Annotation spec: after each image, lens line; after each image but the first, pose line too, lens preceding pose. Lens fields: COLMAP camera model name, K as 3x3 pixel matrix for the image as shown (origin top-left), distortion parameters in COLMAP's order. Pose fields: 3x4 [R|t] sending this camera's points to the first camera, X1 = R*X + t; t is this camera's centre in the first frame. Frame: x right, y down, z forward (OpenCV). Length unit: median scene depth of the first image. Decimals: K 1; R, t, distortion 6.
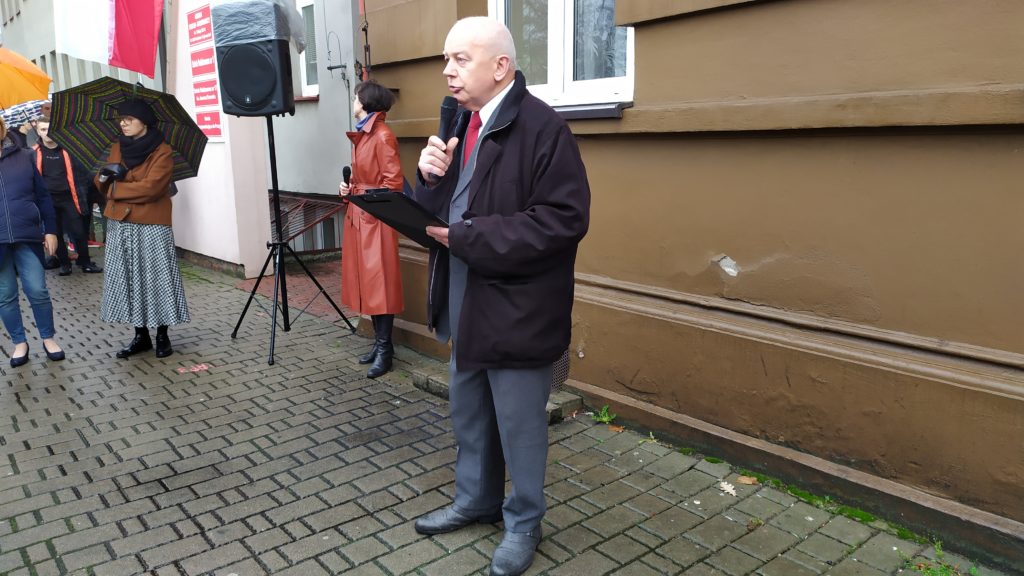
lens RADIAL K [[771.5, 0, 502.1], [0, 771.5, 293.0], [0, 0, 1]] dist [0.045811, -0.044925]
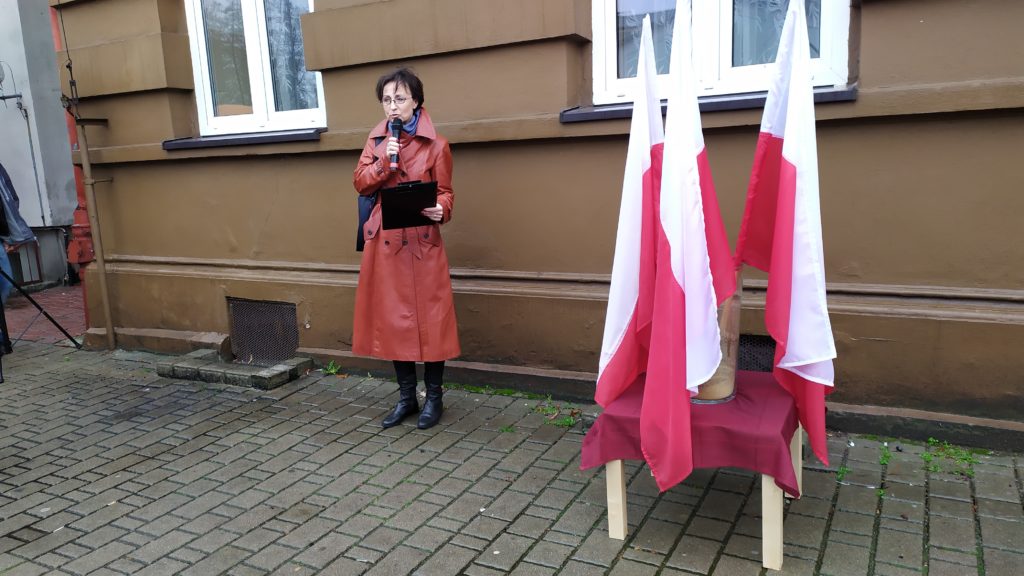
lens RADIAL K [[771.5, 0, 514.5], [0, 771.5, 294.3], [0, 0, 1]] dist [0.045811, -0.044925]
pose [[0.919906, -0.101885, 0.378672, -0.071066], [0.112504, 0.993633, -0.005960, 0.086008], [-0.375653, 0.048085, 0.925512, -0.357203]]
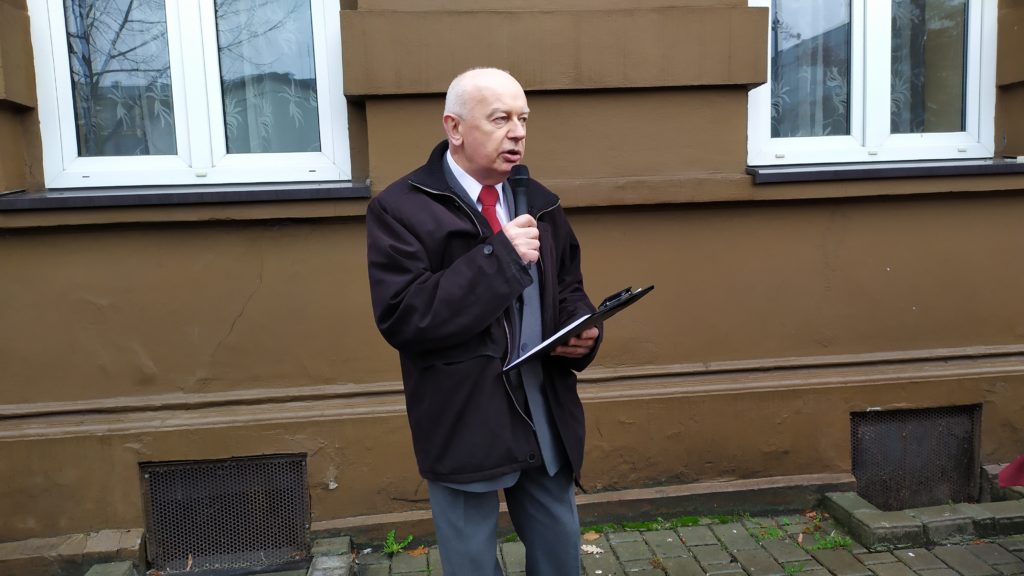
lens RADIAL K [[782.4, 0, 513.3], [0, 782.4, 292.1], [0, 0, 1]] dist [0.039766, -0.012234]
pose [[0.510843, -0.094868, 0.854424, -0.566859], [0.198619, 0.980026, -0.009937, -0.085189], [-0.836415, 0.174781, 0.519482, 0.442693]]
